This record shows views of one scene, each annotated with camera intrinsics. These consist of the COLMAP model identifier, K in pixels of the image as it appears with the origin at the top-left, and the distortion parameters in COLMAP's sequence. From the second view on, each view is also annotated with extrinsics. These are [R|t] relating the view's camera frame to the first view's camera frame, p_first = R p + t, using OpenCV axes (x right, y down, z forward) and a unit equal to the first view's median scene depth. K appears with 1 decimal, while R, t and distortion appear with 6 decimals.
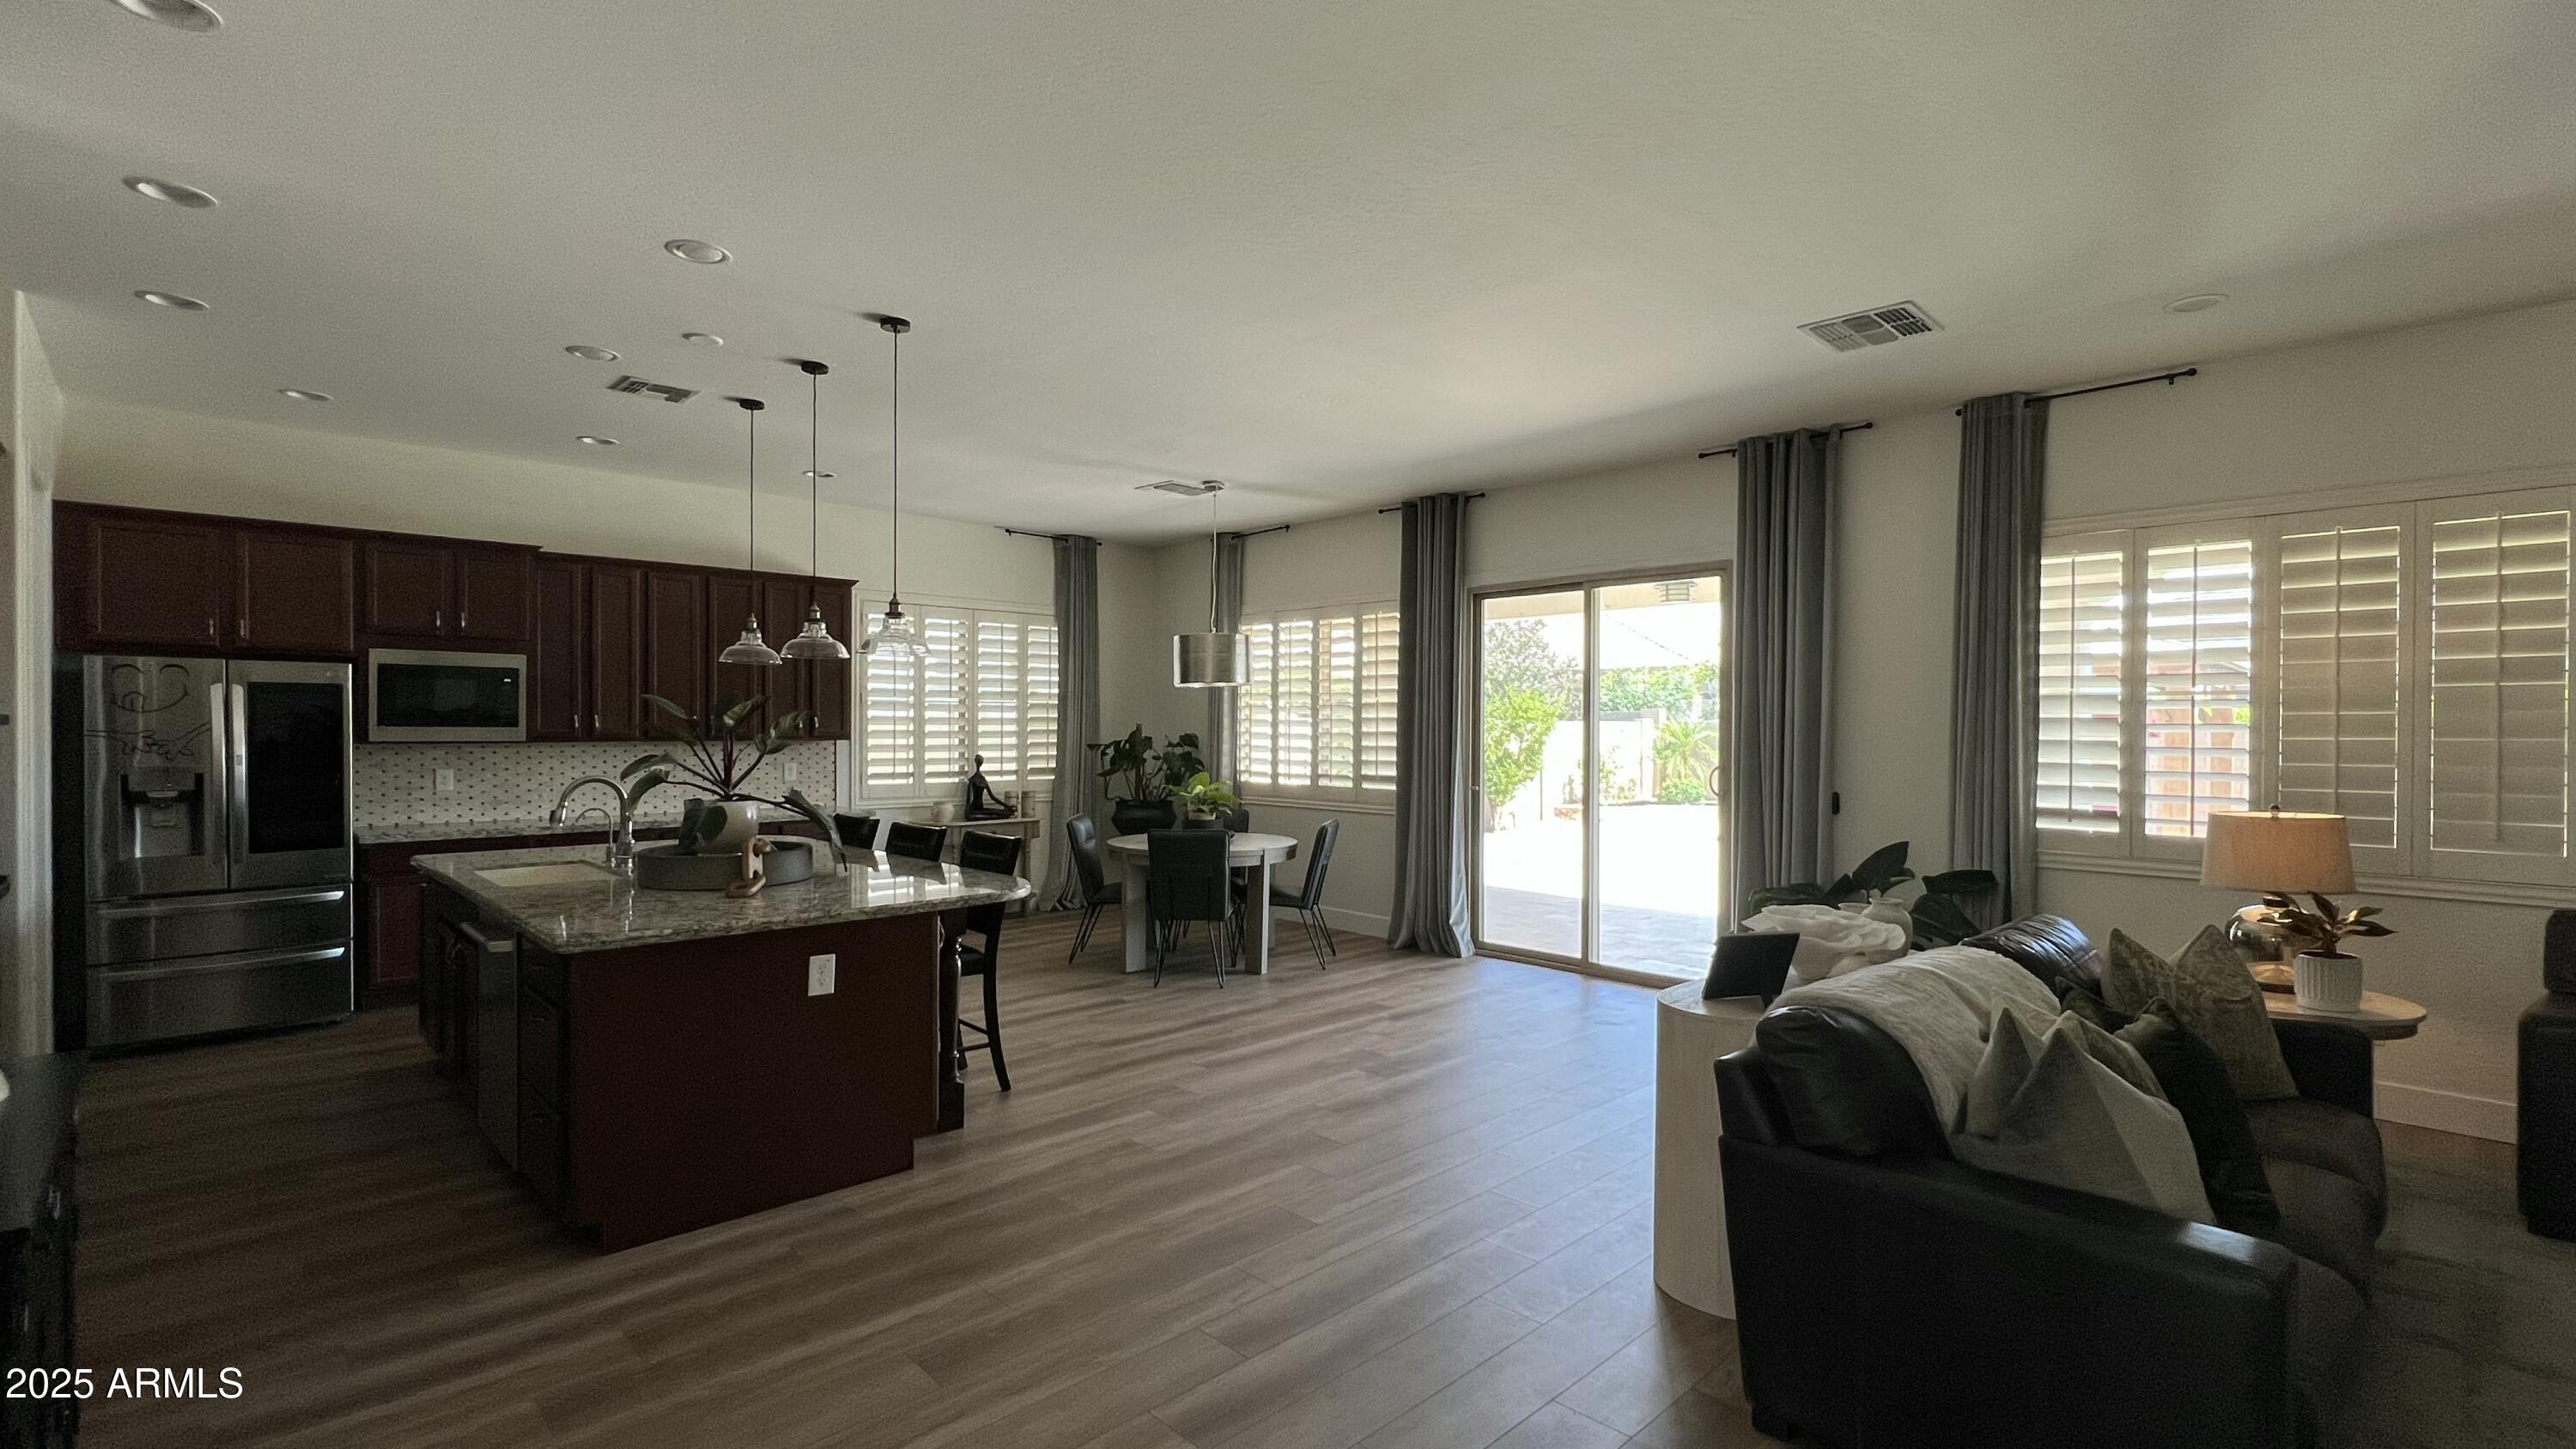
lens RADIAL K [[1152.5, 0, 1282.9], [0, 1152.5, 731.8], [0, 0, 1]] dist [-0.001957, 0.001282]
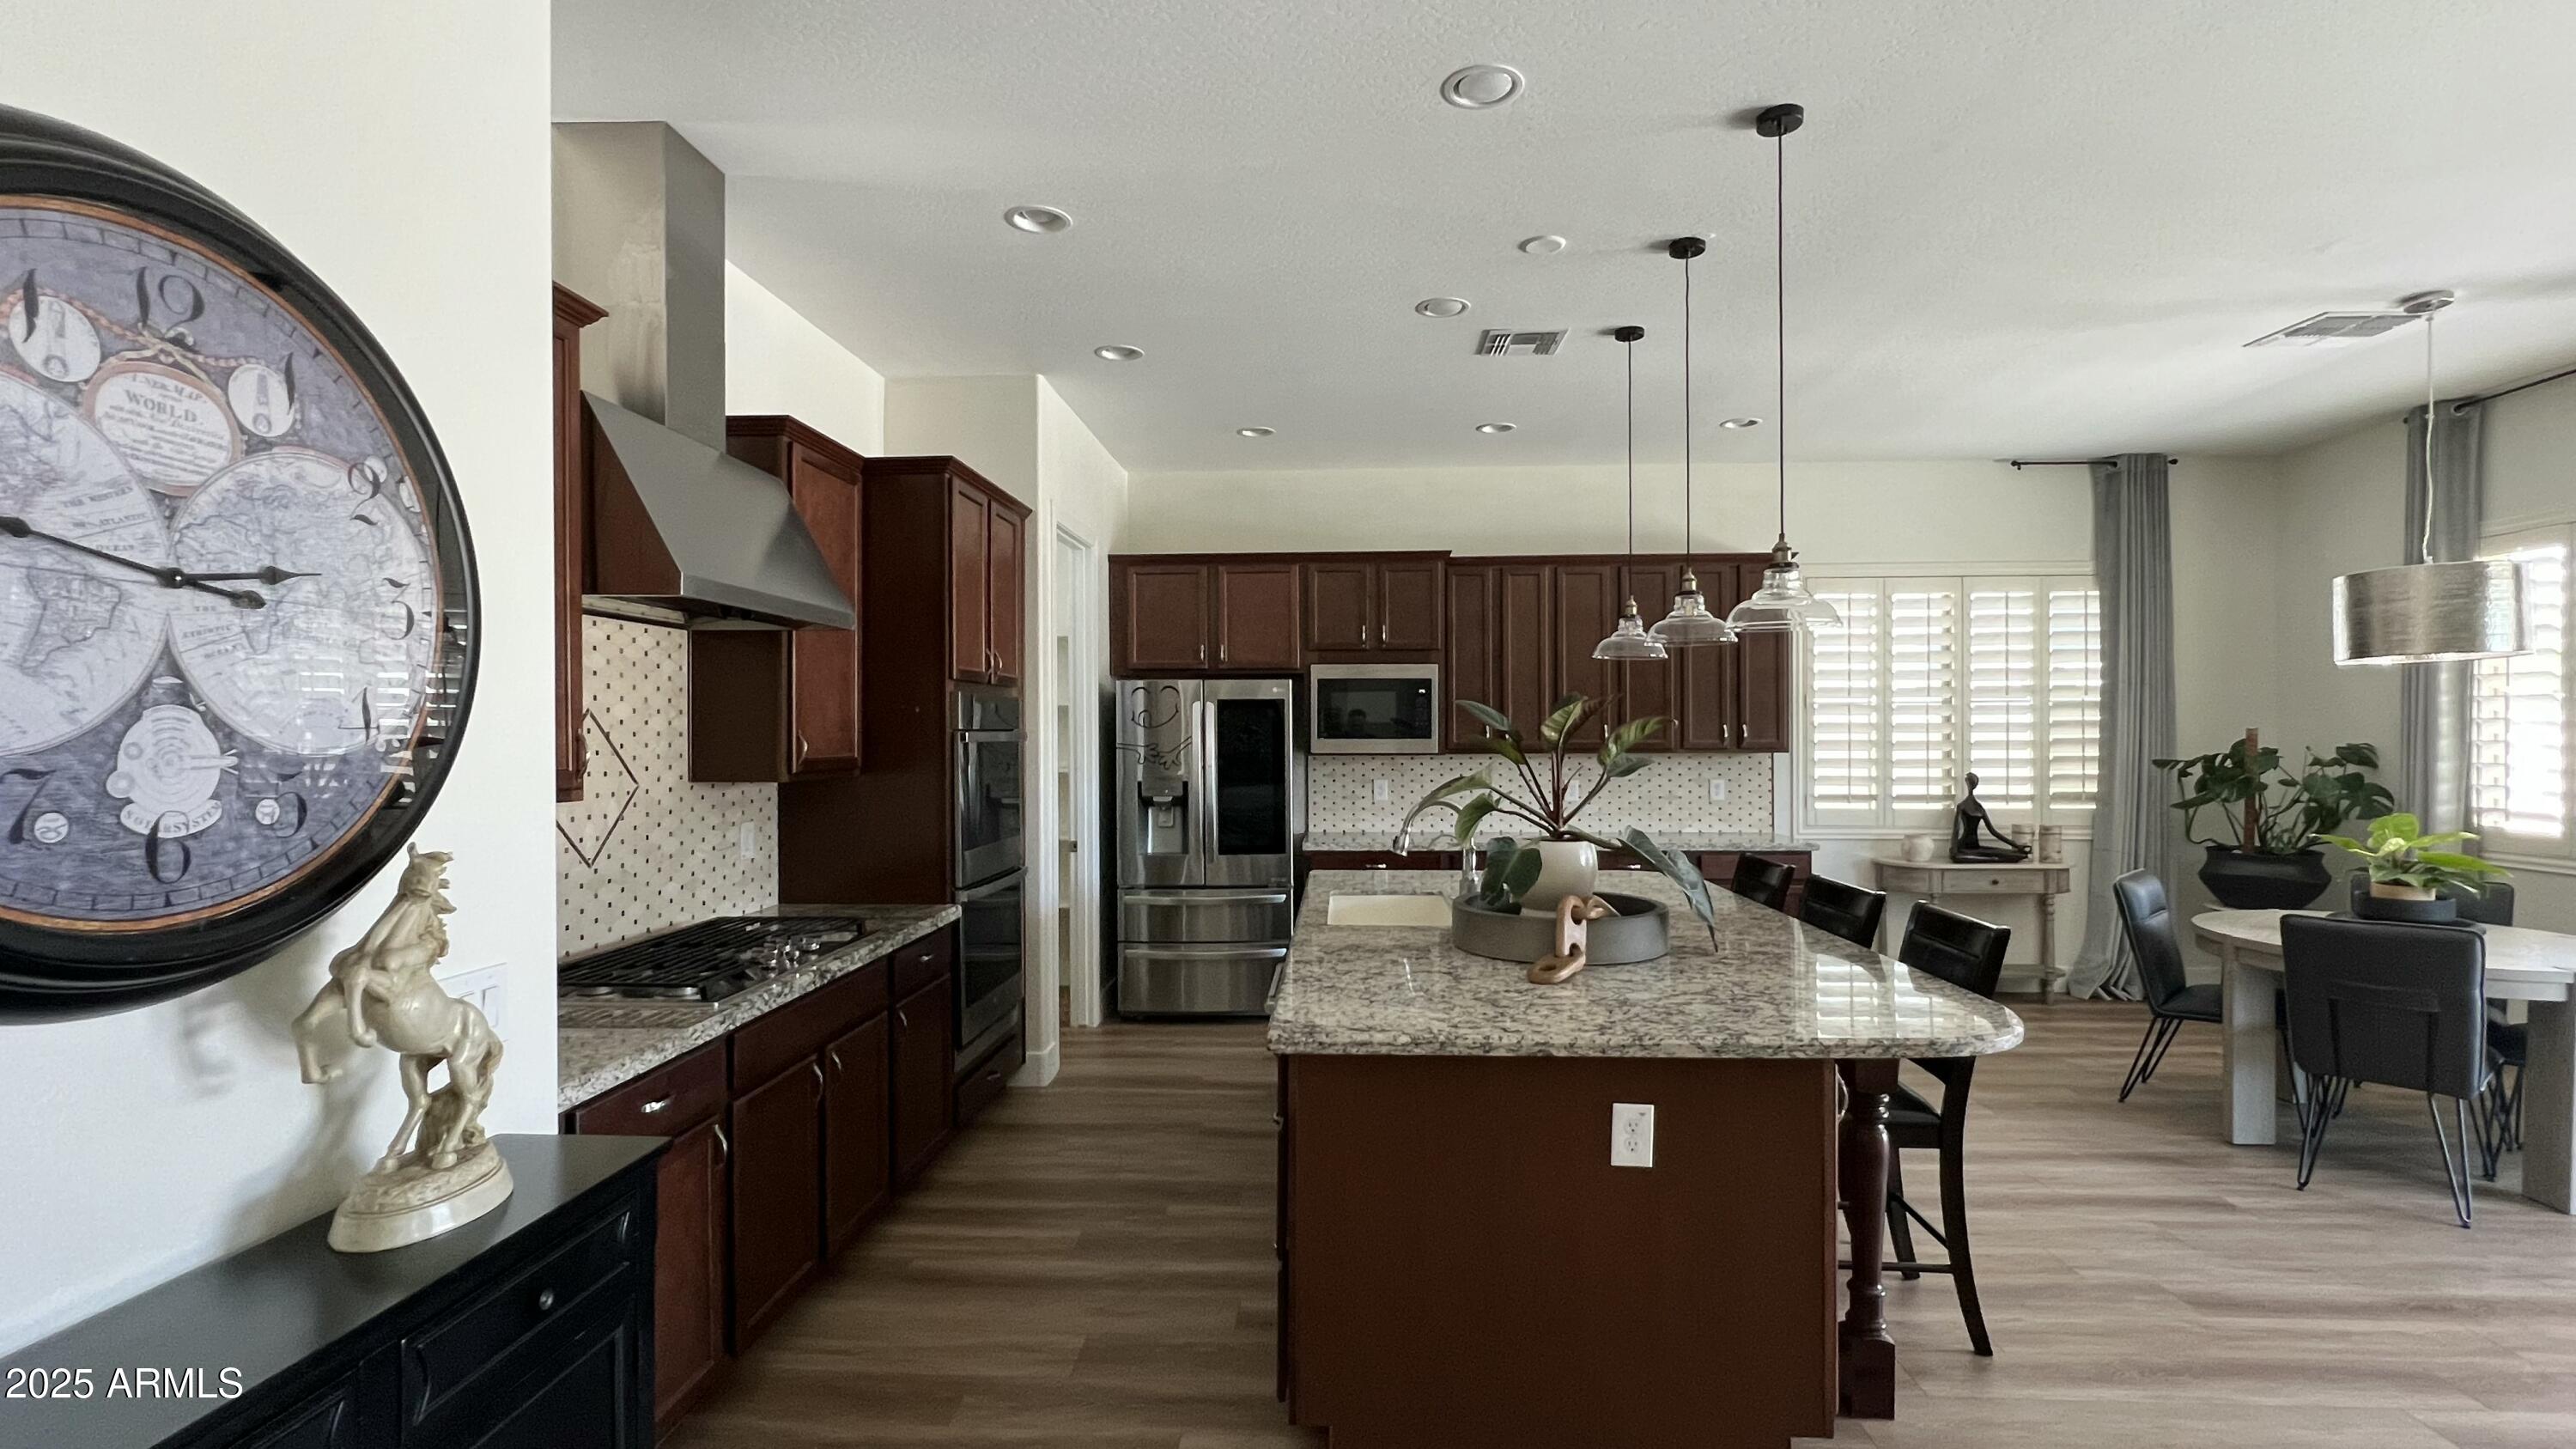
lens RADIAL K [[1152.5, 0, 1291.4], [0, 1152.5, 733.7], [0, 0, 1]] dist [-0.001957, 0.001282]
pose [[0.687809, -0.005735, -0.725869, -0.044944], [0.003135, 0.999983, -0.004930, -0.004275], [0.725885, 0.001116, 0.687815, 0.280279]]
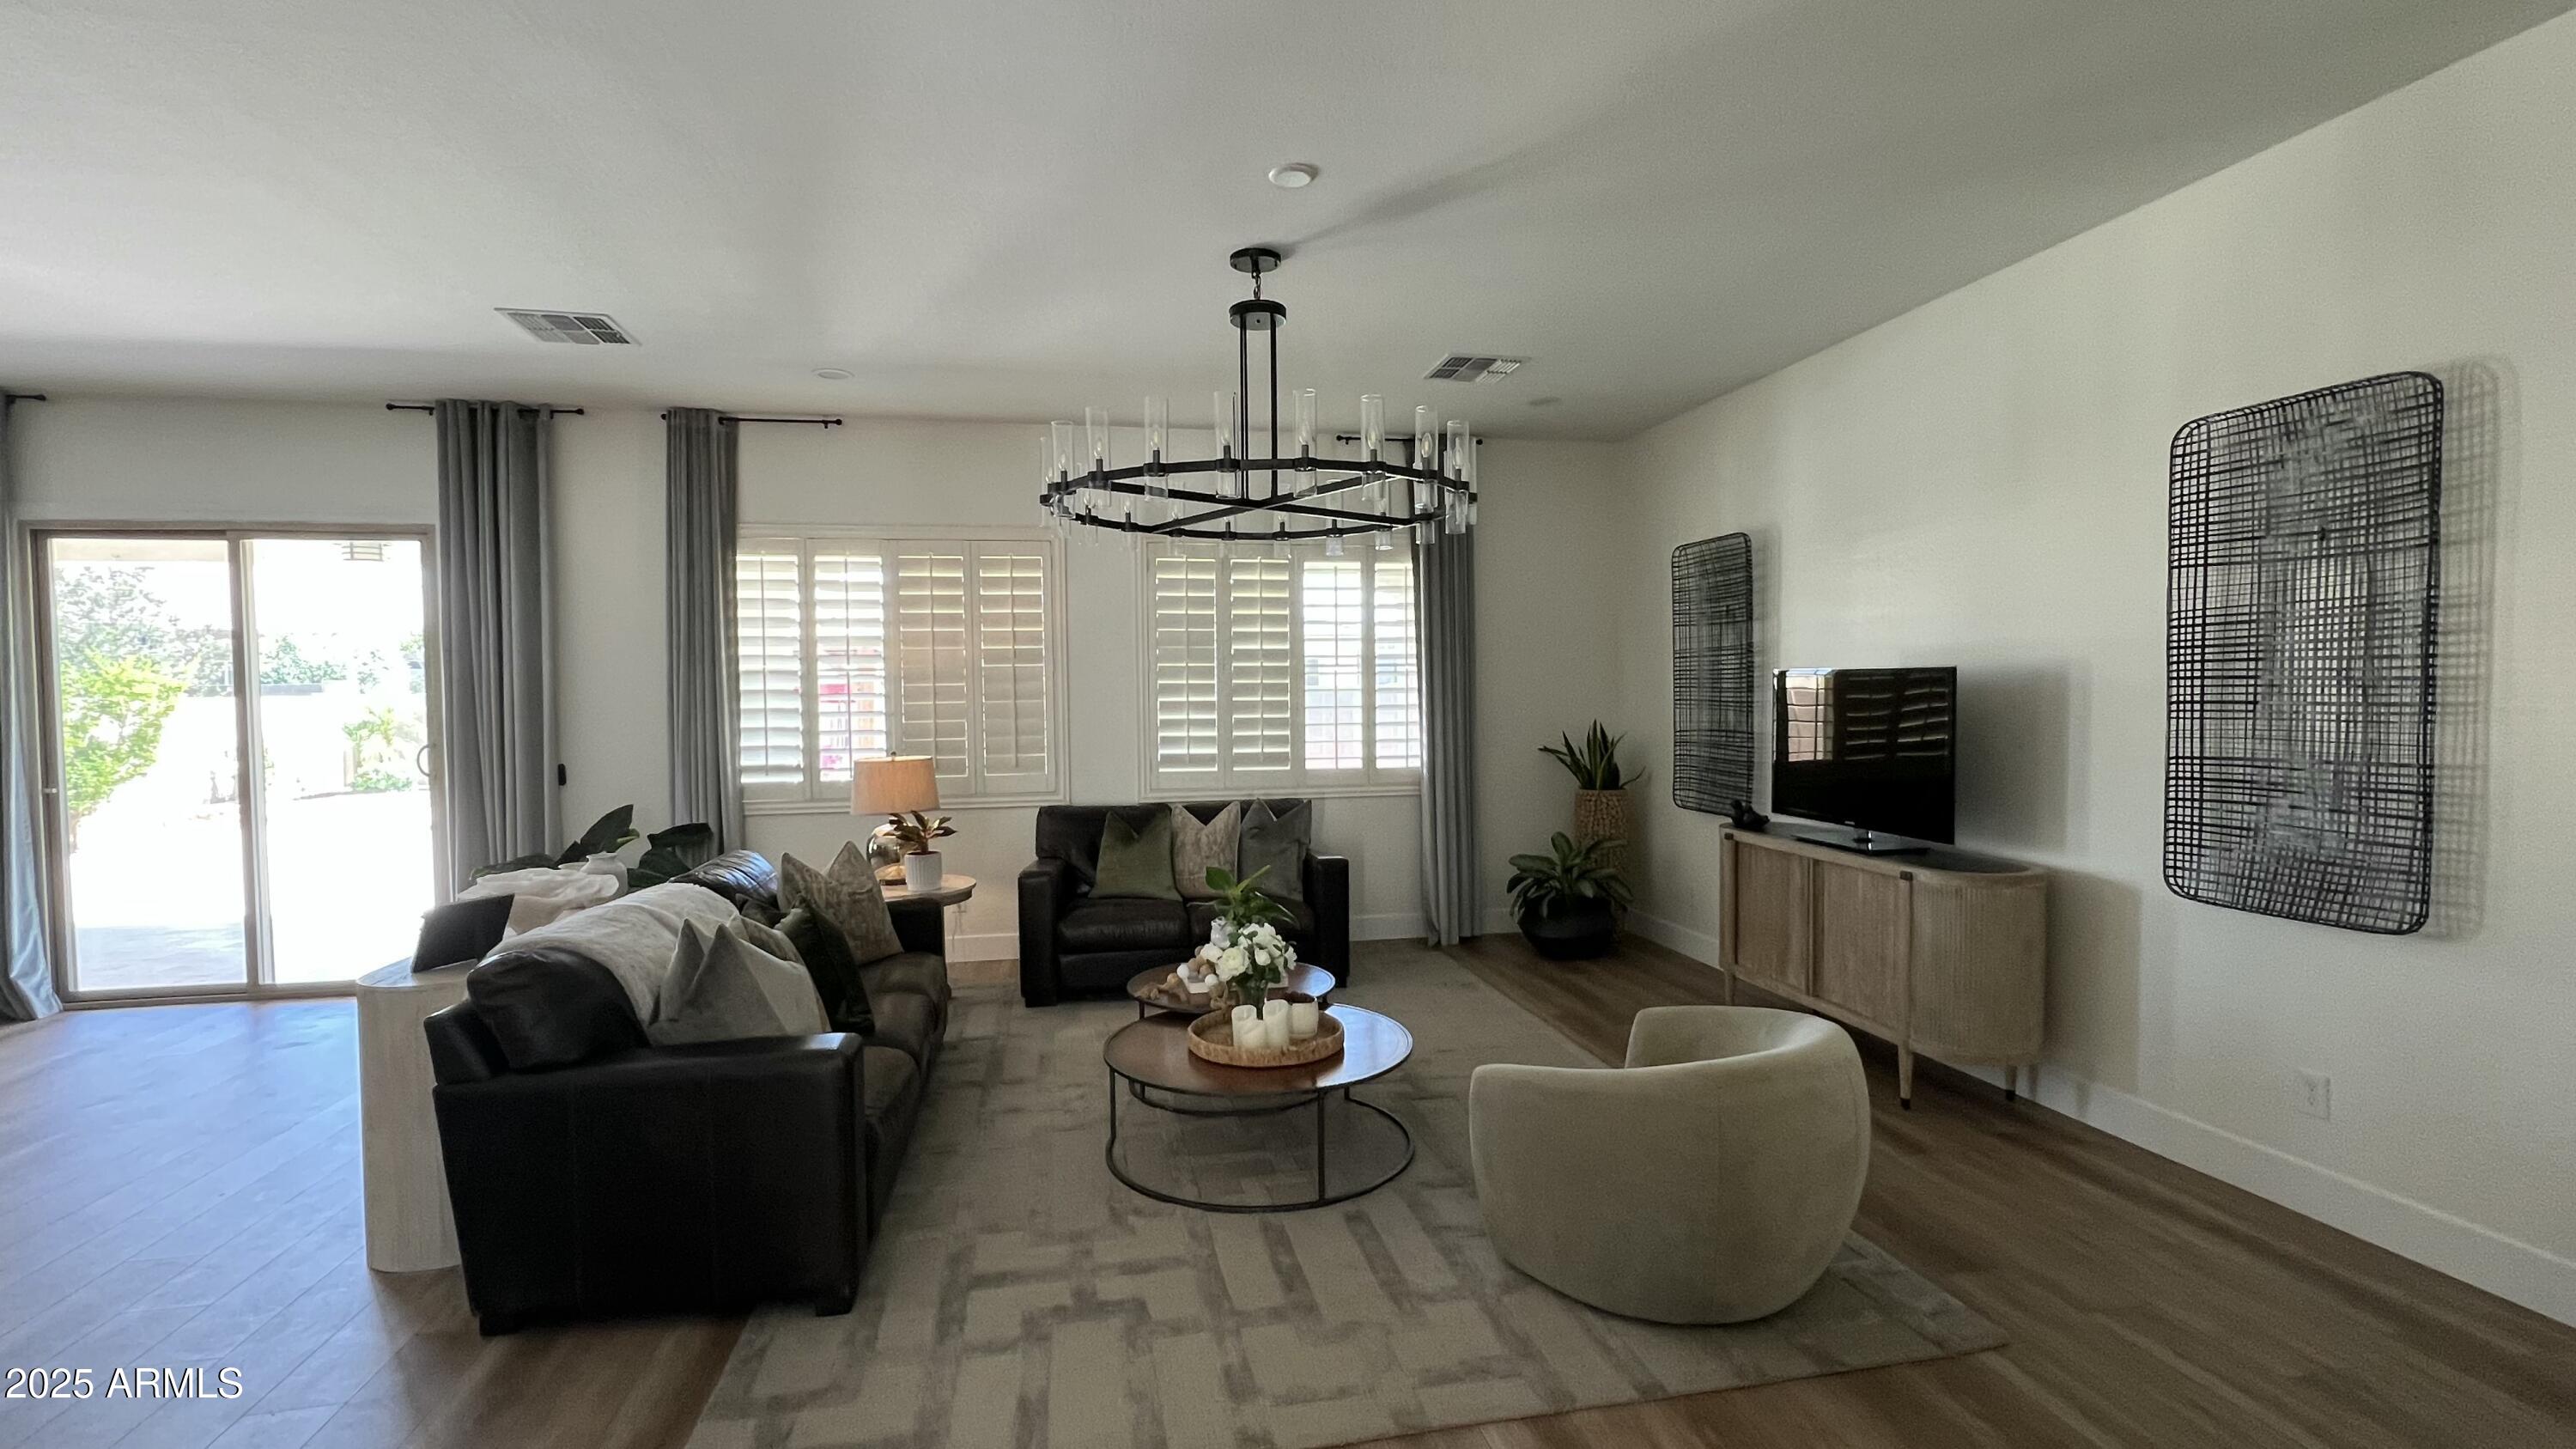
lens RADIAL K [[1152.5, 0, 1291.6], [0, 1152.5, 732.4], [0, 0, 1]] dist [-0.001957, 0.001282]
pose [[0.539238, -0.041723, 0.841119, -0.032635], [0.019213, 0.999122, 0.037243, -0.001591], [-0.841934, -0.003922, 0.539566, -0.104549]]
